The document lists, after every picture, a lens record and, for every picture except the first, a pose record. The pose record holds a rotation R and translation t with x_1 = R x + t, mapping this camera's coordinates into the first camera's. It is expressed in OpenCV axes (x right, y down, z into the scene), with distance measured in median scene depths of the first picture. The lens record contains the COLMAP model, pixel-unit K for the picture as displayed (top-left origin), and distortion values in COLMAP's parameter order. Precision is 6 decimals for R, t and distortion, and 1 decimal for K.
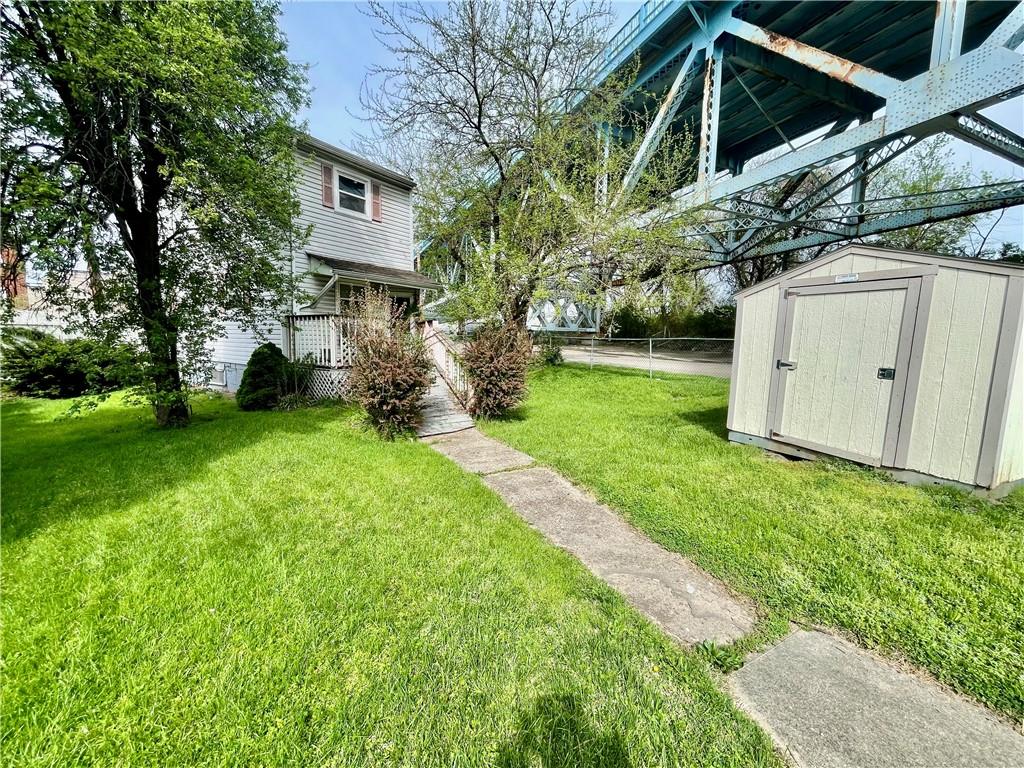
lens RADIAL K [[411.0, 0, 512.0], [0, 411.0, 384.0], [0, 0, 1]] dist [-0.010869, -0.000094]
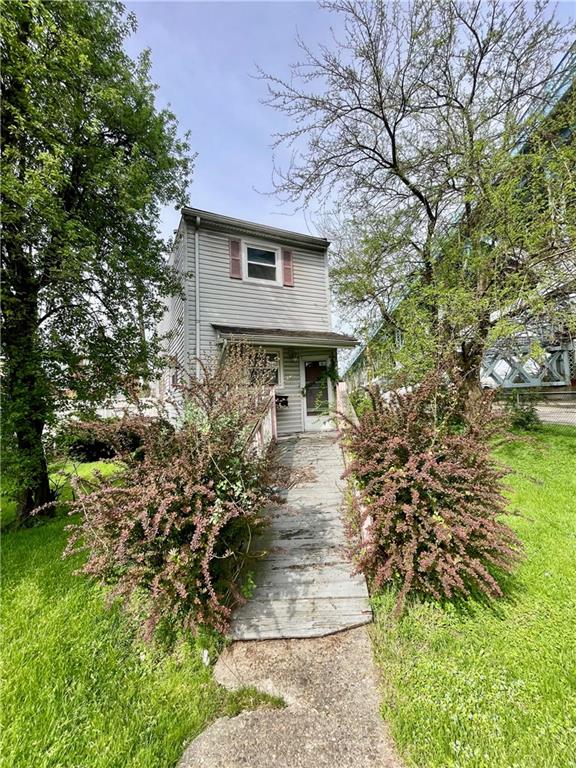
lens RADIAL K [[308.3, 0, 288.0], [0, 308.3, 384.0], [0, 0, 1]] dist [-0.010869, -0.000094]
pose [[0.865581, -0.083883, -0.493694, 0.005218], [-0.001178, 0.985527, -0.169515, -0.046454], [0.500768, 0.147310, 0.852955, 0.394856]]
